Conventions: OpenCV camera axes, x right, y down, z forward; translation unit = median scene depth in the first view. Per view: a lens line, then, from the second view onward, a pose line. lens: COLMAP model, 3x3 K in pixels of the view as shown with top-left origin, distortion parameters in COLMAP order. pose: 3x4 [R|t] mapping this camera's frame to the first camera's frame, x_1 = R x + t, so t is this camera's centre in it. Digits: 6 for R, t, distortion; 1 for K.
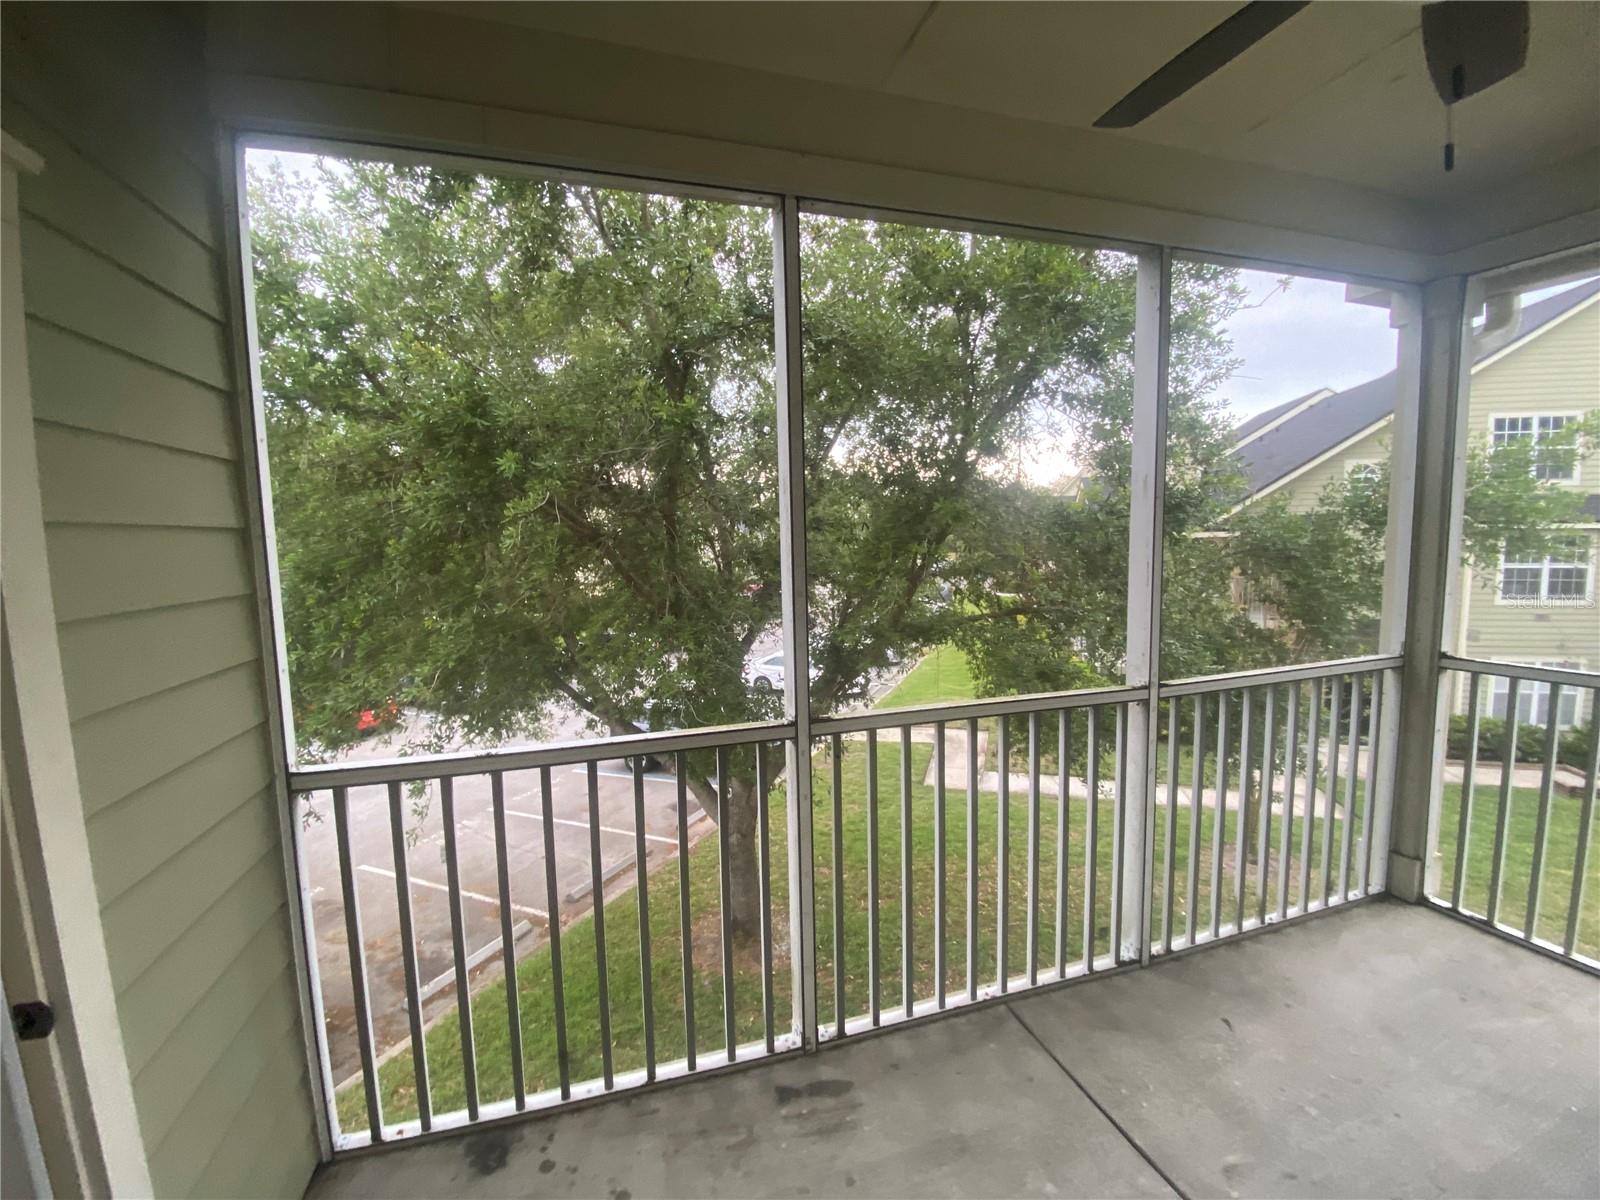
lens RADIAL K [[645.9, 0, 798.9], [0, 645.9, 605.4], [0, 0, 1]] dist [-0.020376, -0.004690]
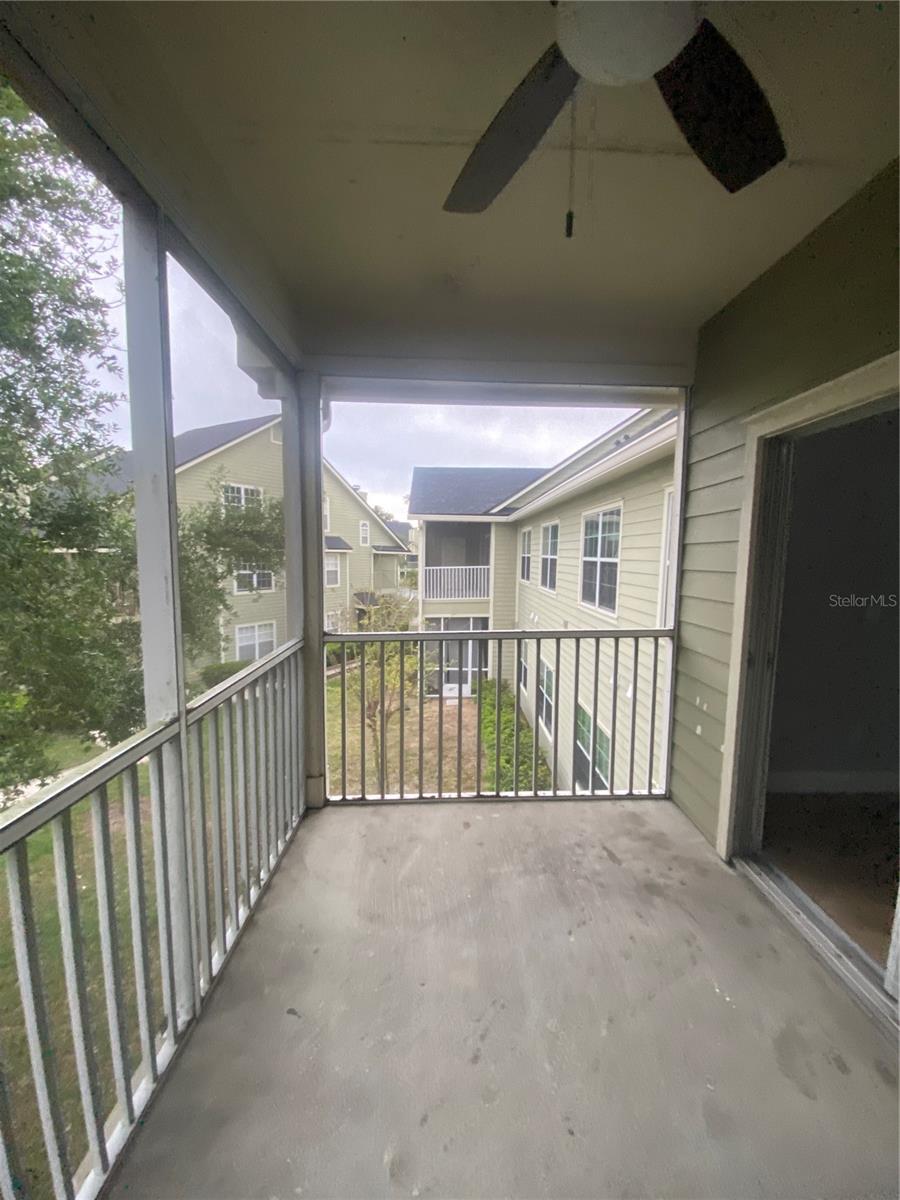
lens RADIAL K [[484.5, 0, 454.2], [0, 484.5, 599.0], [0, 0, 1]] dist [-0.020376, -0.004690]
pose [[0.264737, -0.065857, 0.962069, 0.029296], [0.077798, 0.995872, 0.046763, -0.030223], [-0.961177, 0.062467, 0.268768, 0.406074]]
